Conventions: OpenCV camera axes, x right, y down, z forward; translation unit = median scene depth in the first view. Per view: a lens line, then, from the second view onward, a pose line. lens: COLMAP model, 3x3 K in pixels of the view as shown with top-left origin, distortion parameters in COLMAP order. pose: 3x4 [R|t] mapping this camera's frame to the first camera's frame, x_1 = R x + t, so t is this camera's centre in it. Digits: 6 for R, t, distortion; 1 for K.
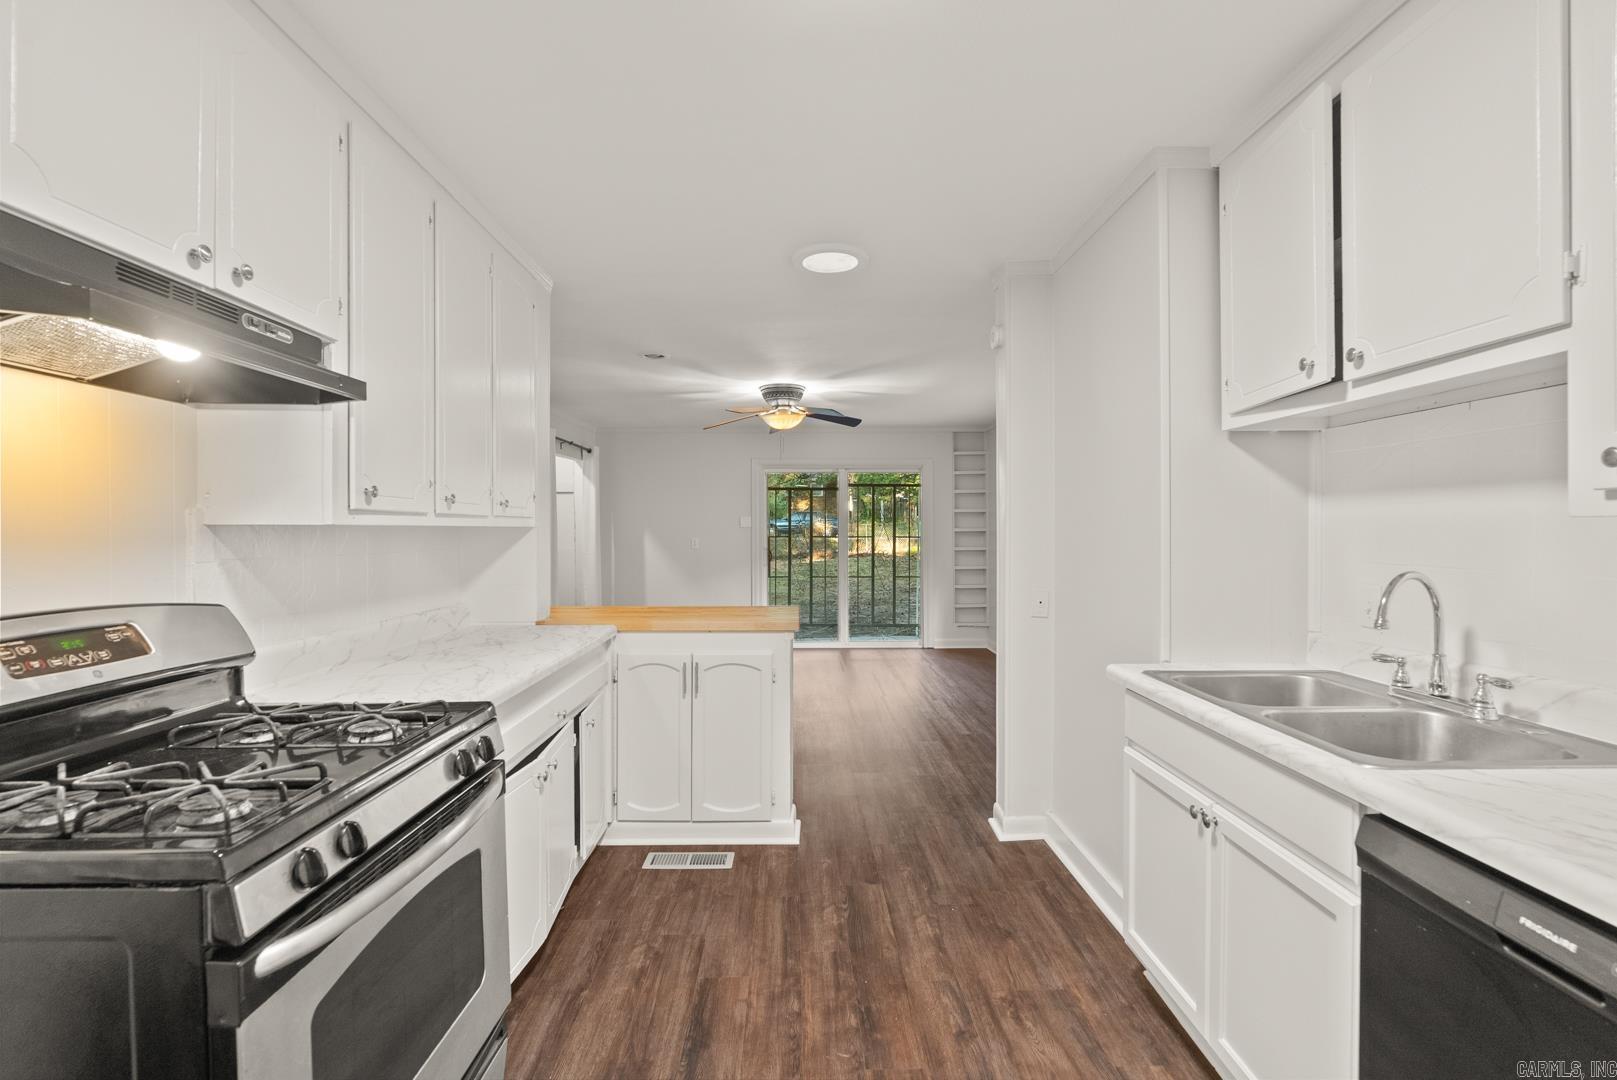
lens RADIAL K [[733.1, 0, 804.4], [0, 733.1, 537.9], [0, 0, 1]] dist [-0.008343, 0.001721]
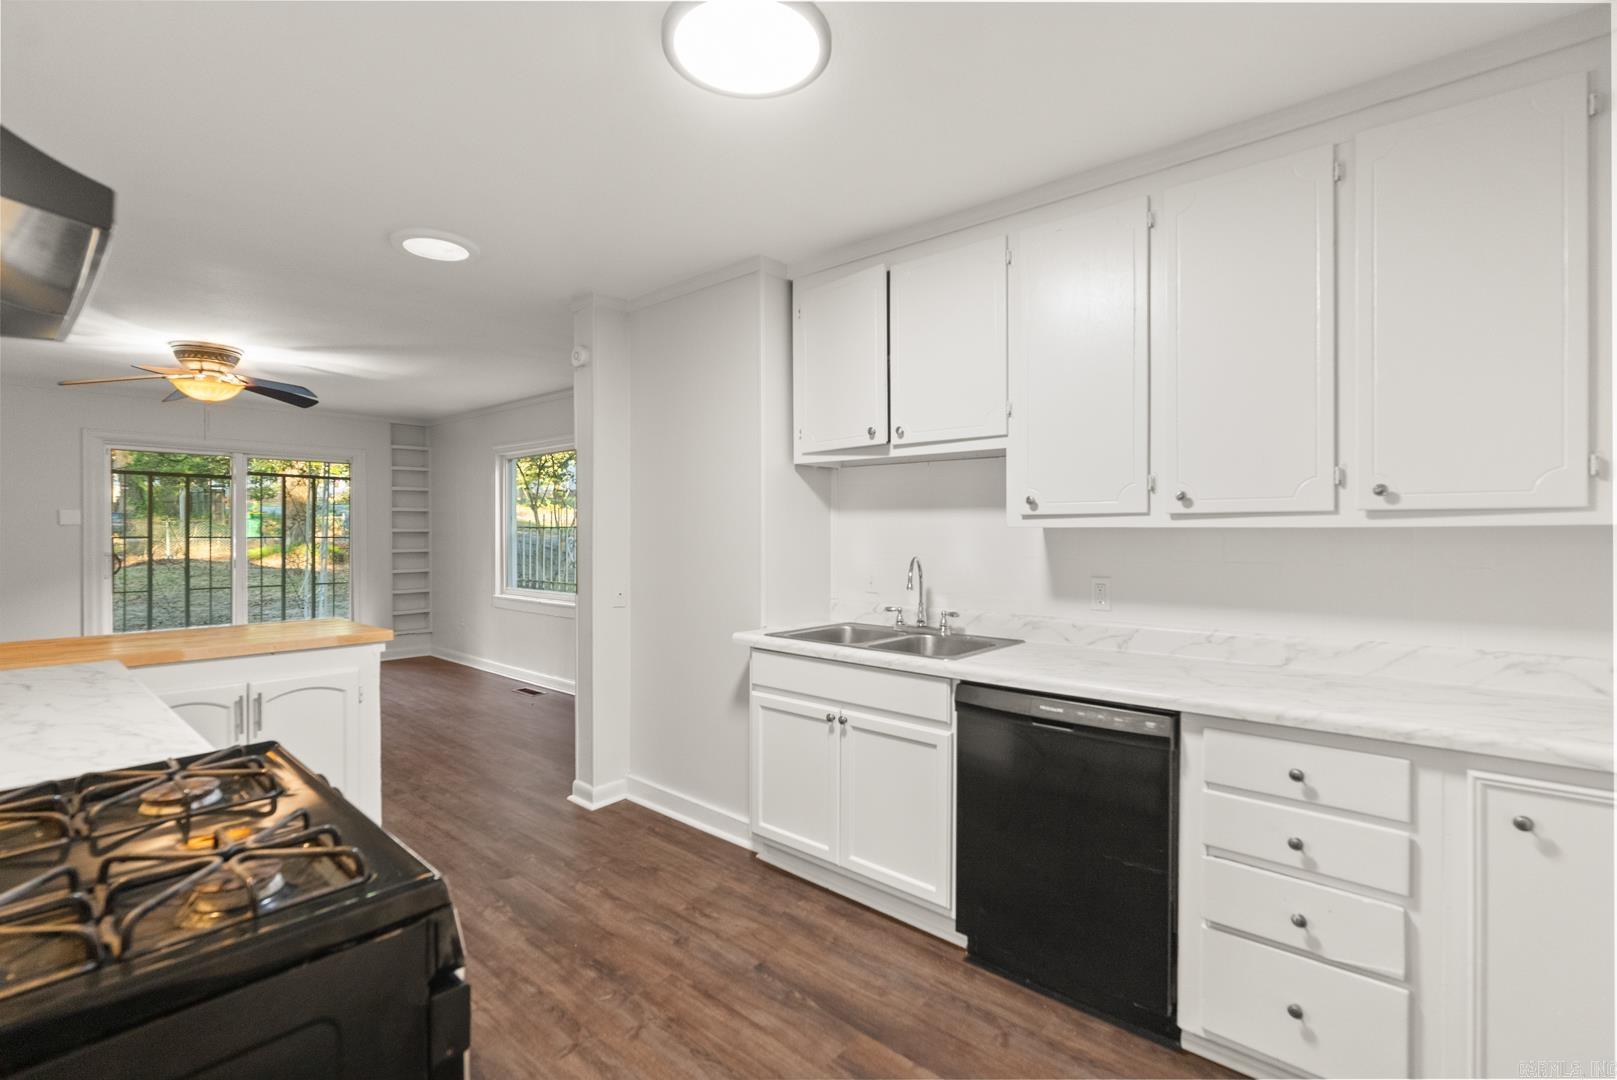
lens RADIAL K [[733.1, 0, 812.6], [0, 733.1, 534.5], [0, 0, 1]] dist [-0.008343, 0.001721]
pose [[0.667192, 0.000047, 0.744886, -0.498441], [0.003498, 0.999989, -0.003196, -0.001647], [-0.744877, 0.004738, 0.667185, 0.005192]]
